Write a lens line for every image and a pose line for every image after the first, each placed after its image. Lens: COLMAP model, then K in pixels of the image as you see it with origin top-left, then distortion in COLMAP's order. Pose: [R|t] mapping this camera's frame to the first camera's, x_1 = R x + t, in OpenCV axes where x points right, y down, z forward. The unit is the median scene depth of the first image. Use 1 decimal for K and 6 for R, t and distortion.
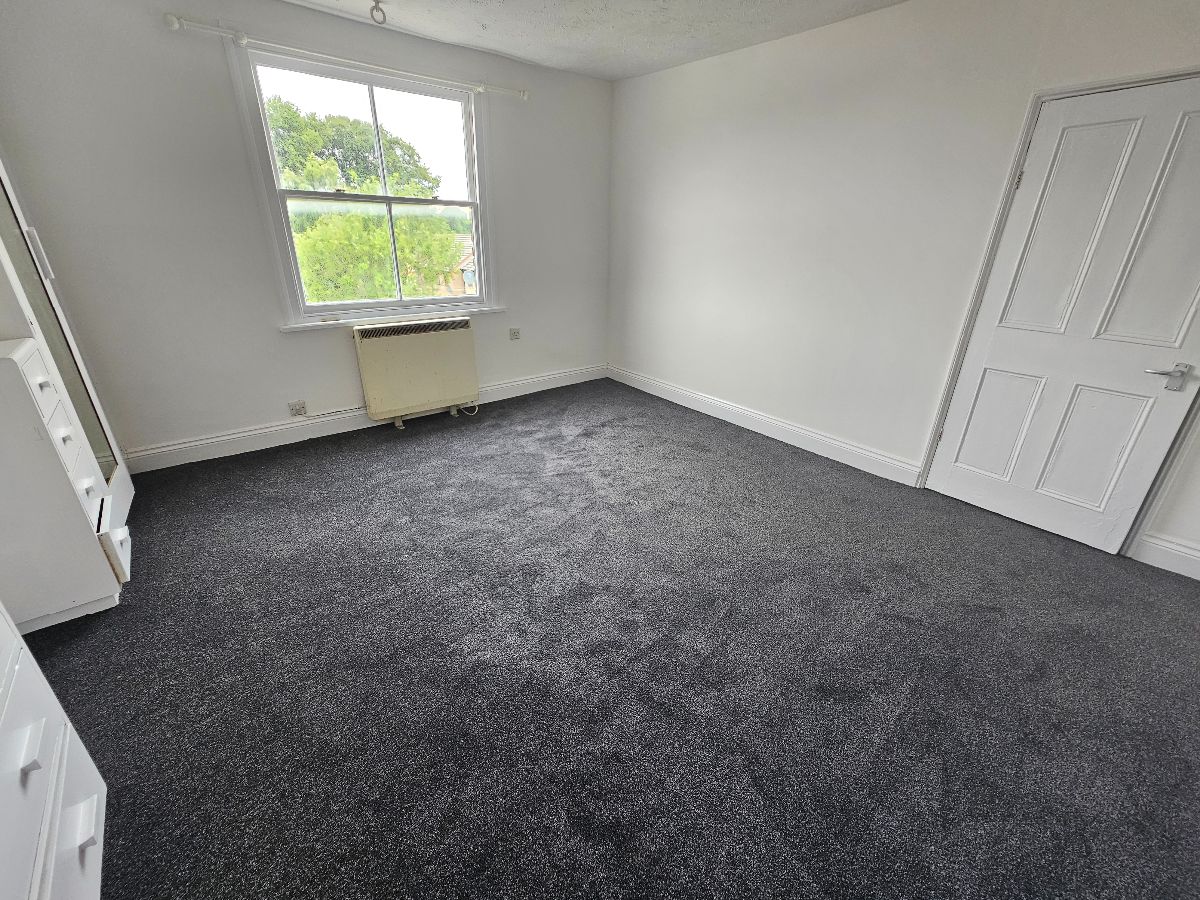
lens RADIAL K [[487.3, 0, 594.4], [0, 487.3, 445.8], [0, 0, 1]] dist [-0.001624, -0.000478]
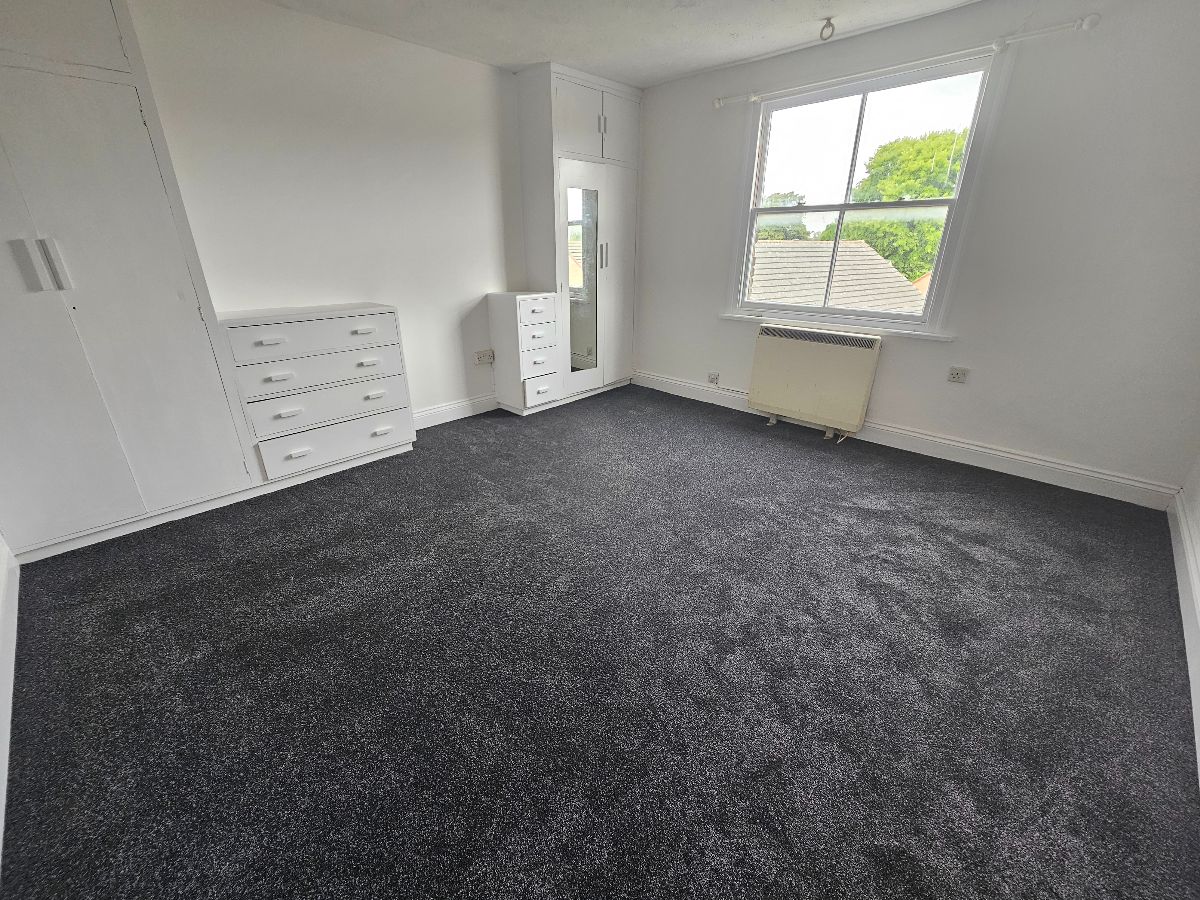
lens RADIAL K [[507.2, 0, 600.0], [0, 507.2, 450.0], [0, 0, 1]] dist [-0.000201, -0.000089]
pose [[0.098630, 0.365081, -0.925736, 0.609061], [-0.381771, 0.872972, 0.303598, -0.182660], [0.918980, 0.323475, 0.225478, 0.434559]]
